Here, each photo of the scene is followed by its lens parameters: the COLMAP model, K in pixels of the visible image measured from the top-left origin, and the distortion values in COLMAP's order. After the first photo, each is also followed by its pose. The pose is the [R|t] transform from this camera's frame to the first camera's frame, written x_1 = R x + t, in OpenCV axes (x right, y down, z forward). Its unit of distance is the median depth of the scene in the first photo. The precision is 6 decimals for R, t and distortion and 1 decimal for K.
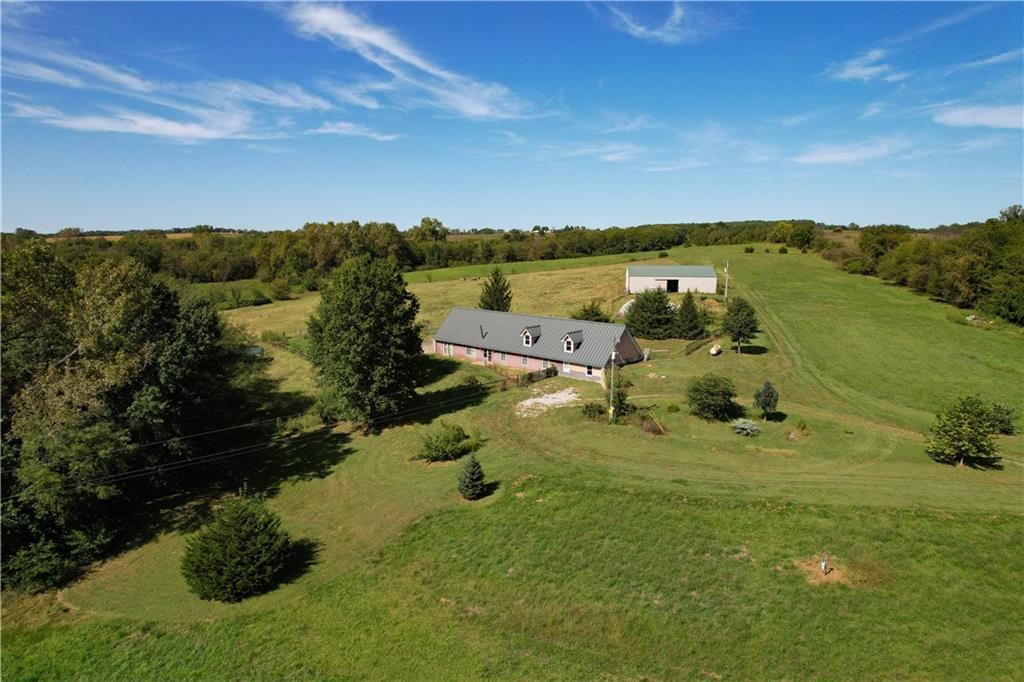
lens RADIAL K [[645.1, 0, 500.8], [0, 645.1, 343.1], [0, 0, 1]] dist [-0.064525, 0.068956]
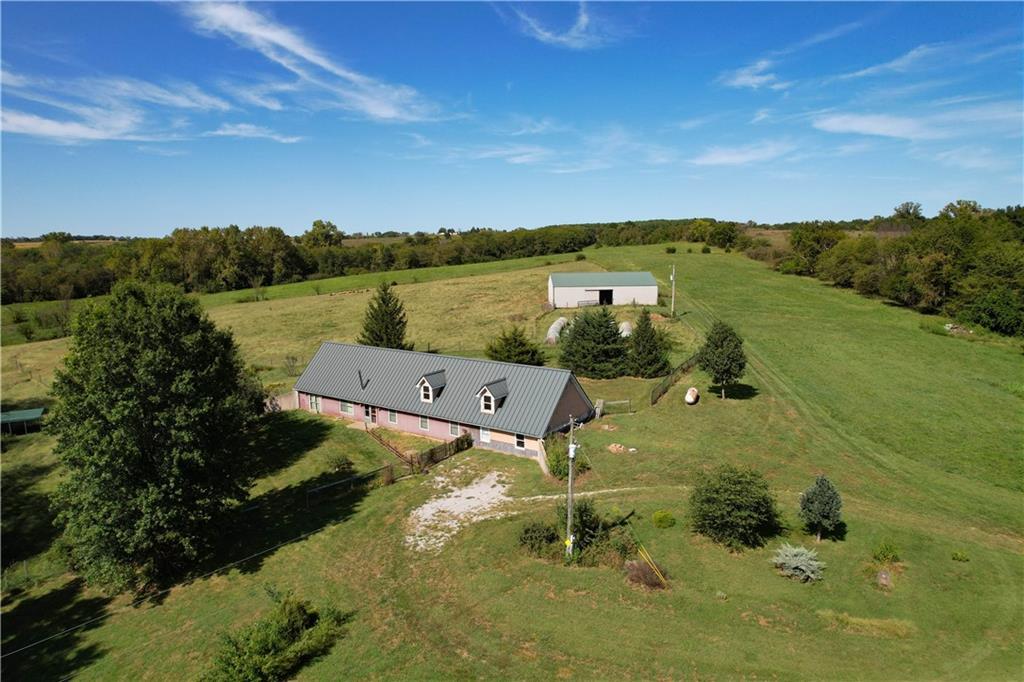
lens RADIAL K [[645.1, 0, 500.8], [0, 645.1, 343.1], [0, 0, 1]] dist [-0.064525, 0.068956]
pose [[0.989659, -0.037549, 0.138438, 0.017400], [0.038033, 0.999276, -0.000851, -0.035224], [-0.138306, 0.006107, 0.990371, 0.203223]]
